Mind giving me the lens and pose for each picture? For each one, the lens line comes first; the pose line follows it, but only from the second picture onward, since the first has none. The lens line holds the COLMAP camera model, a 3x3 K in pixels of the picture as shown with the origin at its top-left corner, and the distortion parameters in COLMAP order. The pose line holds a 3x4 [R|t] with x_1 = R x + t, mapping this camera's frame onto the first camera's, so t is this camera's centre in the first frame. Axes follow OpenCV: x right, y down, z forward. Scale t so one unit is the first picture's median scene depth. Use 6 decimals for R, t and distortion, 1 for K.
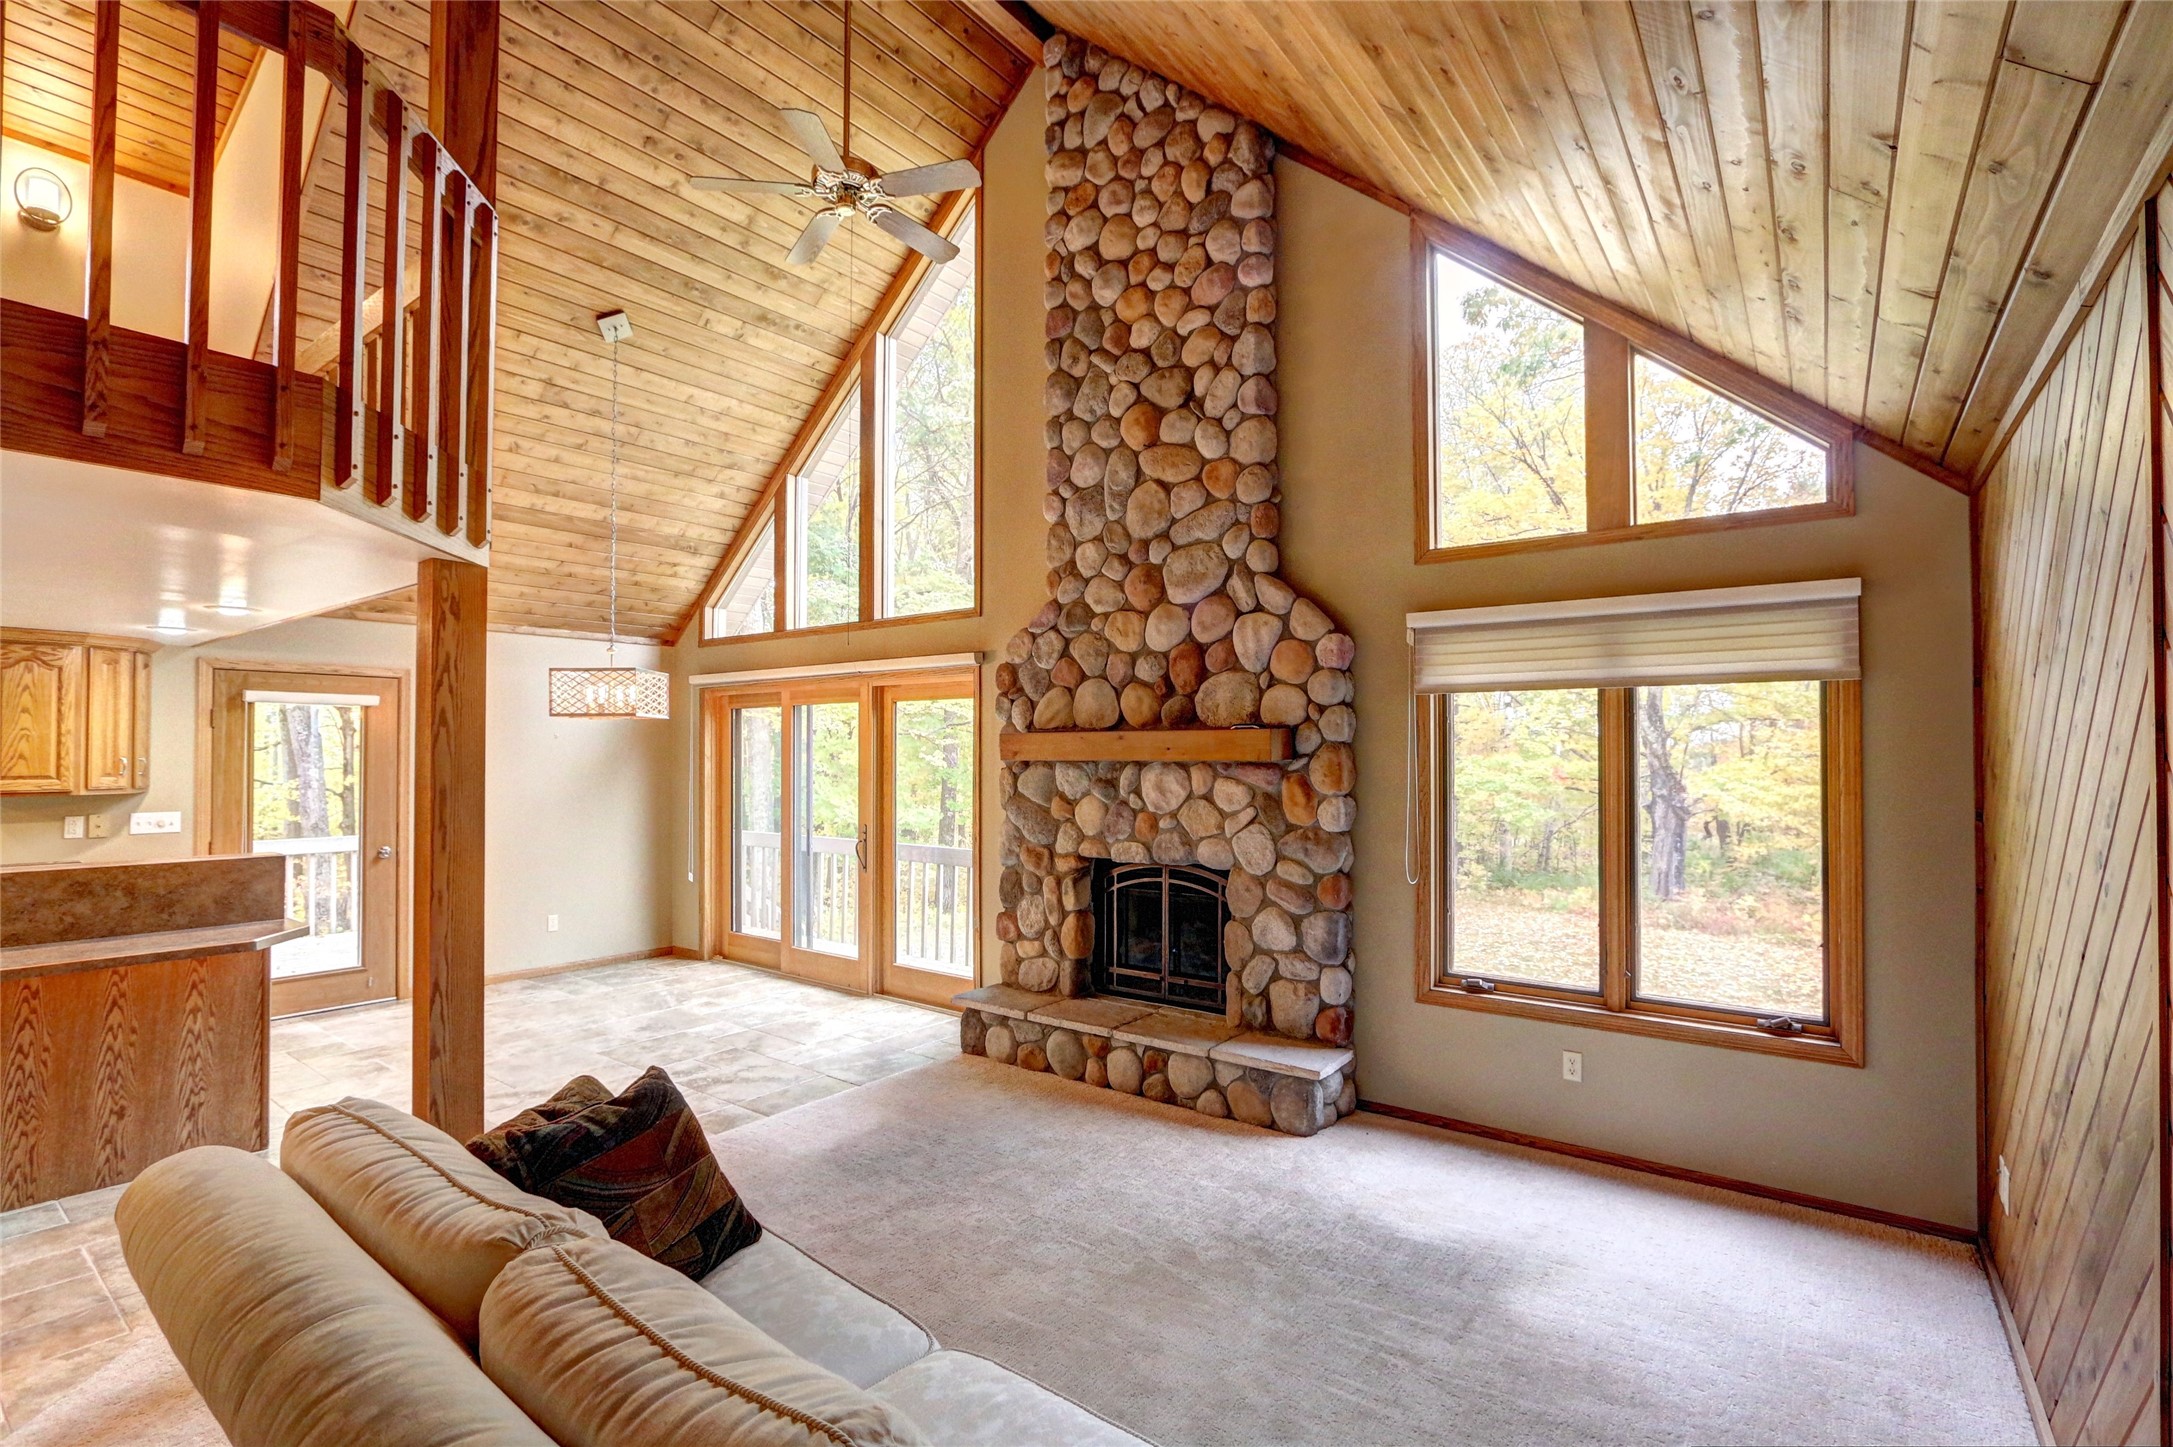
lens RADIAL K [[993.2, 0, 1086.9], [0, 993.2, 734.0], [0, 0, 1]] dist [-0.021705, 0.004852]
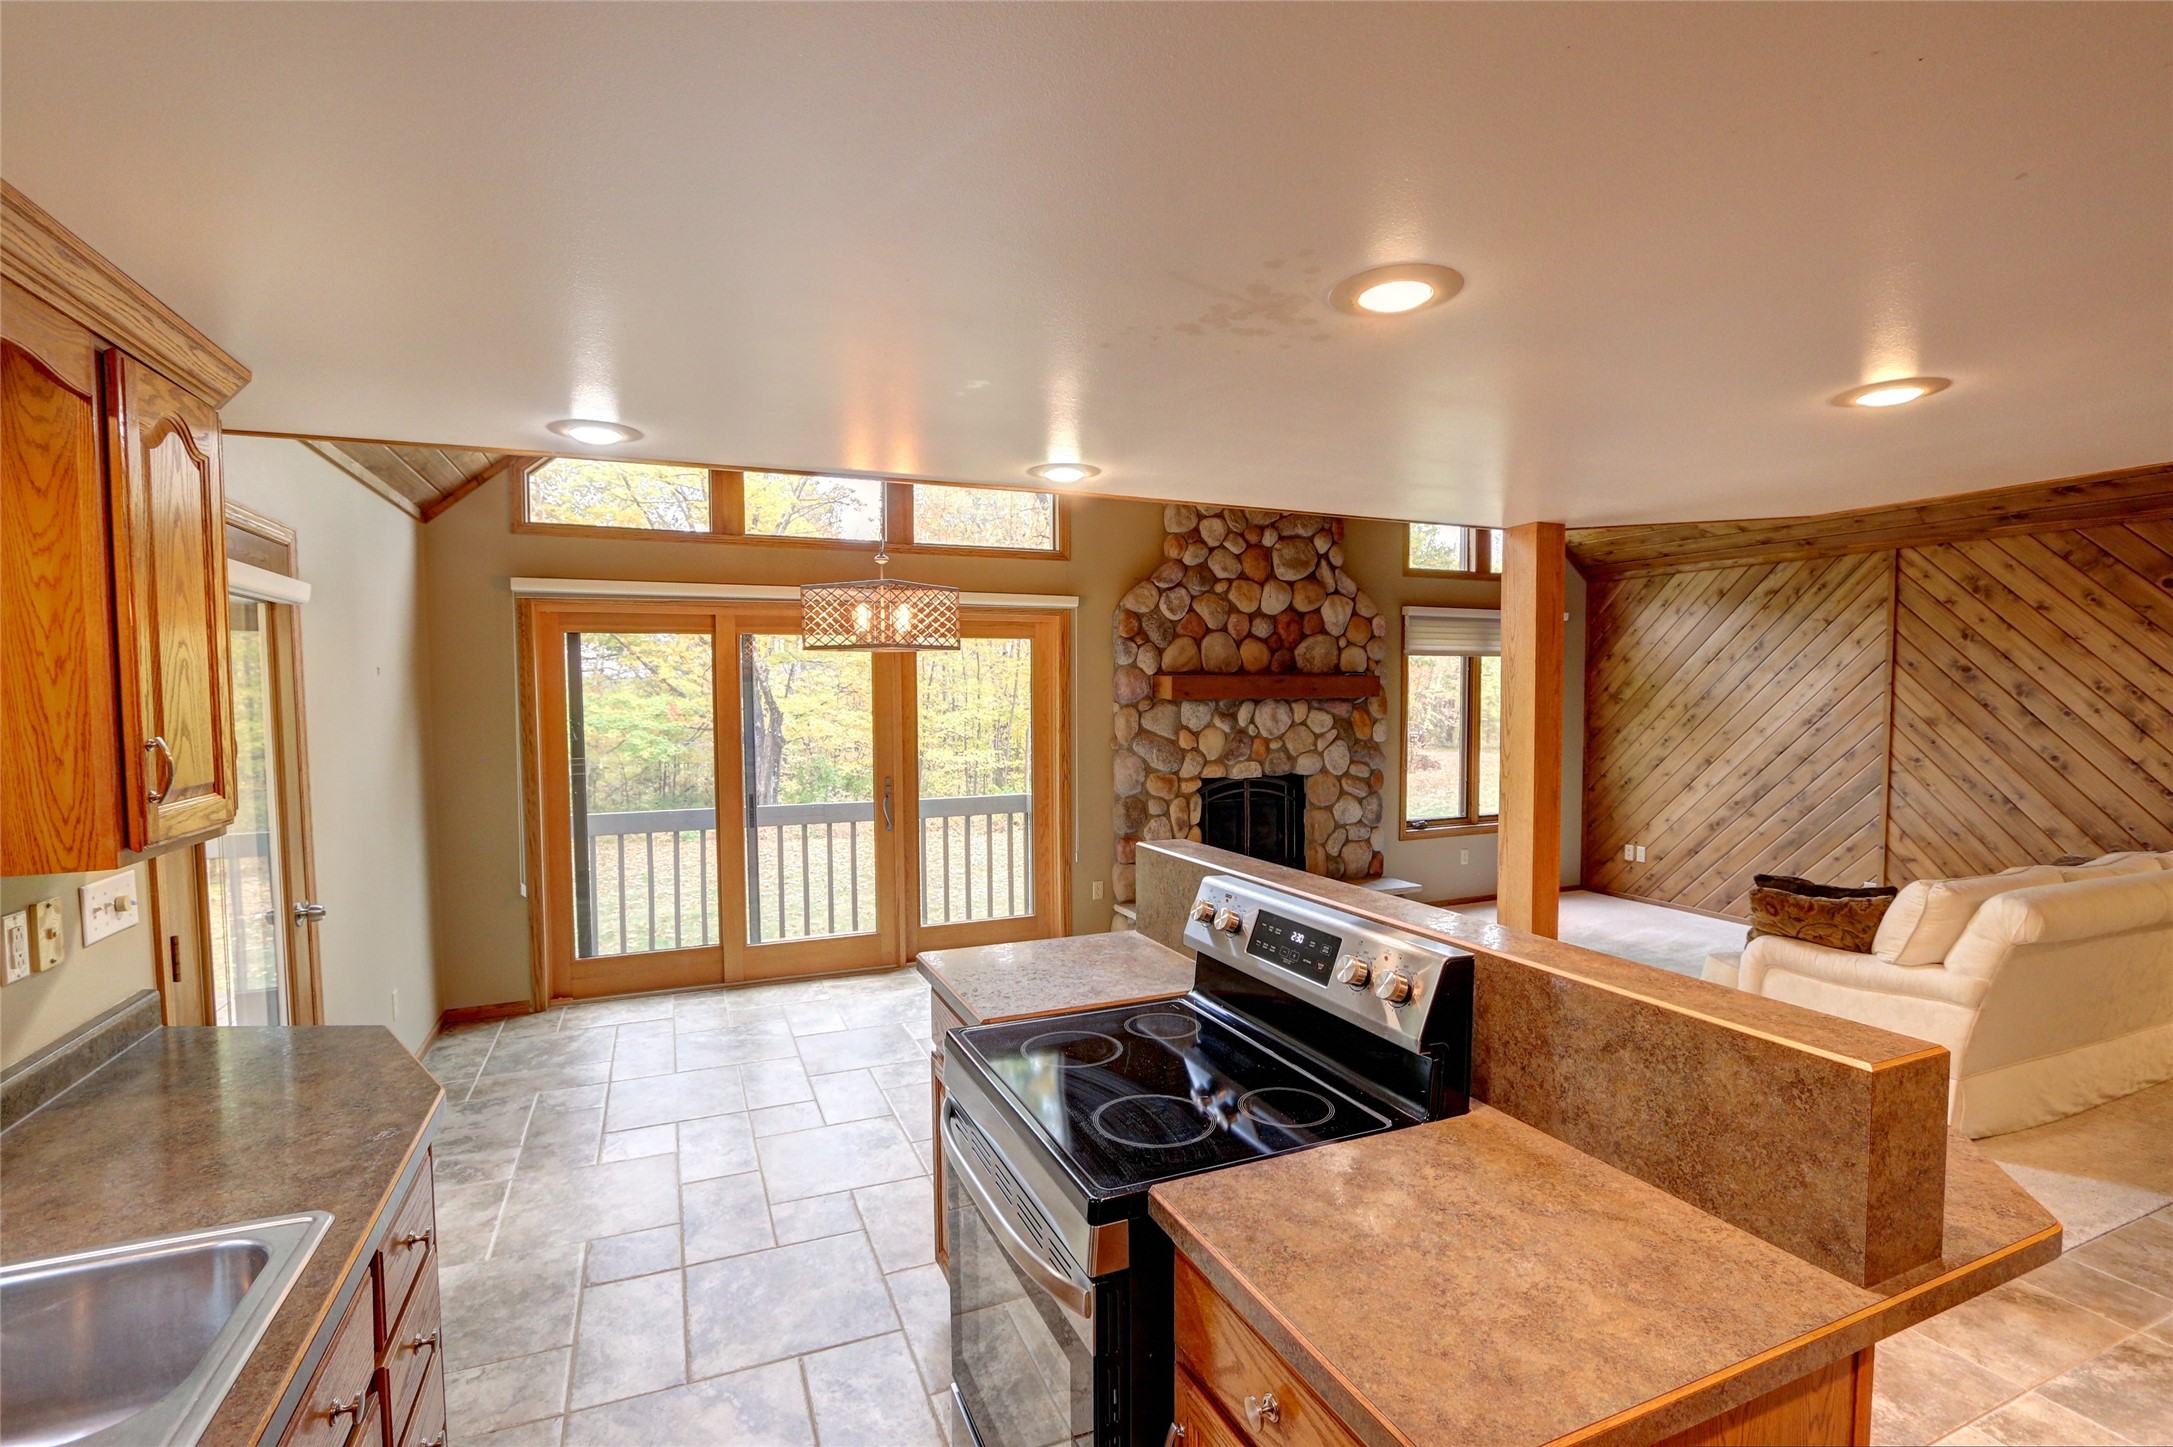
lens RADIAL K [[993.2, 0, 1086.9], [0, 993.2, 734.0], [0, 0, 1]] dist [-0.021705, 0.004852]
pose [[0.494107, -0.043489, 0.868313, -1.195263], [-0.011601, 0.998329, 0.056603, 0.002693], [-0.869324, -0.038042, 0.492777, 0.561169]]
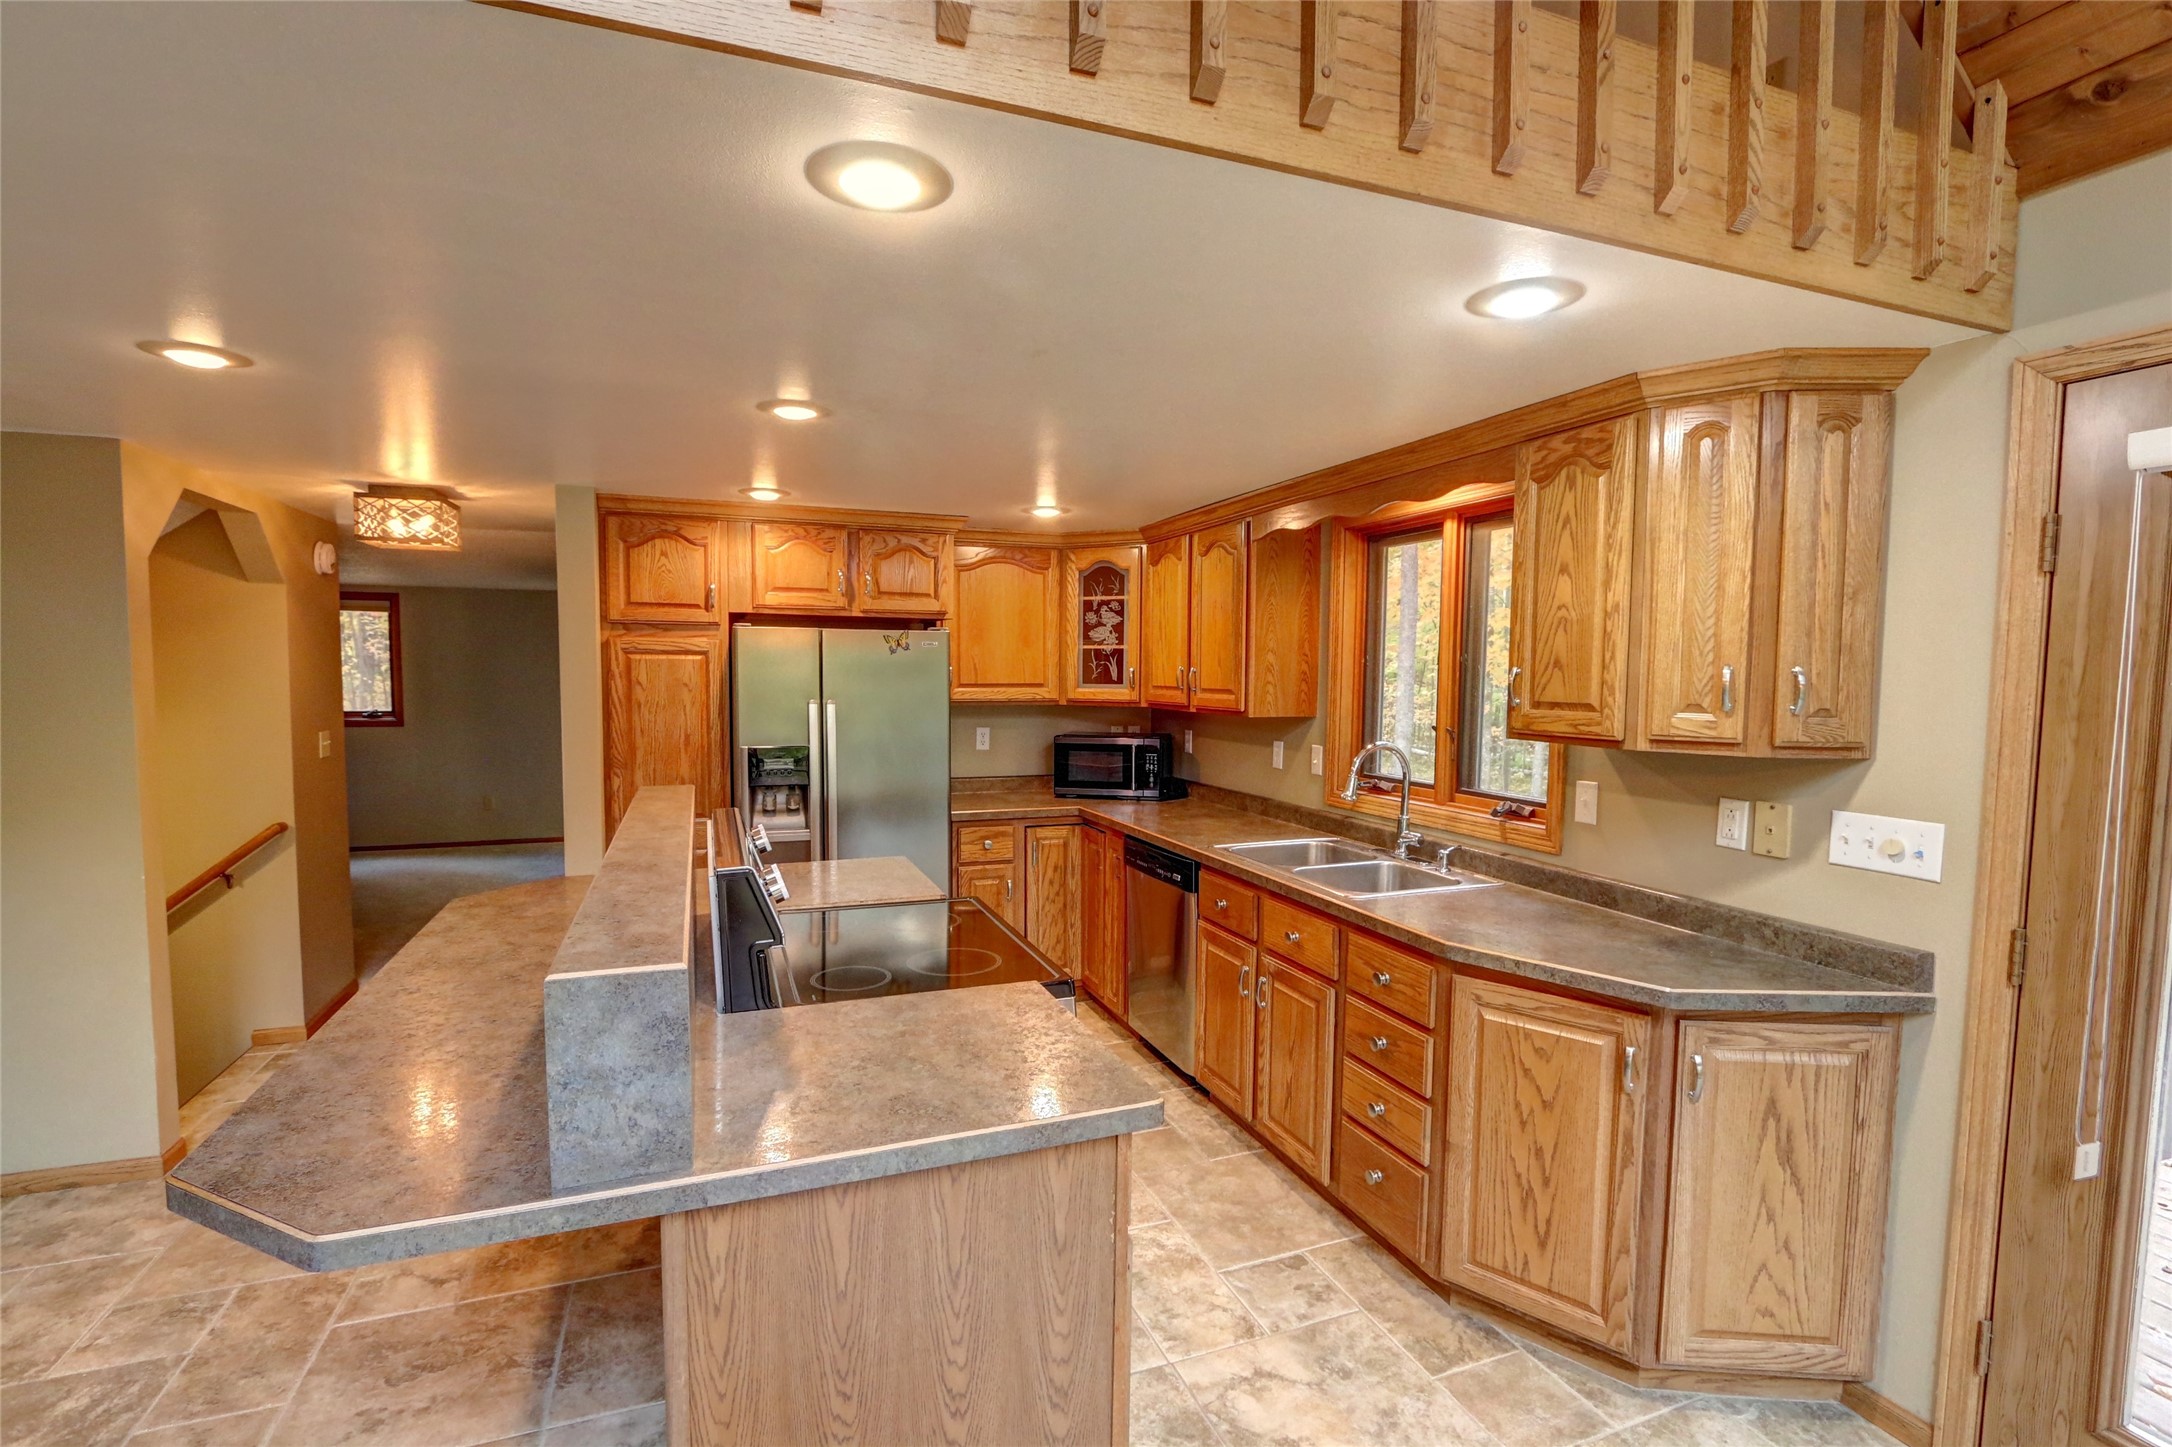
lens RADIAL K [[992.7, 0, 1086.4], [0, 992.7, 734.0], [0, 0, 1]] dist [-0.021705, 0.004852]
pose [[-0.528523, 0.051260, -0.847370, -0.527031], [0.008335, 0.998441, 0.055200, 0.028467], [0.848878, 0.022111, -0.528126, 1.034454]]
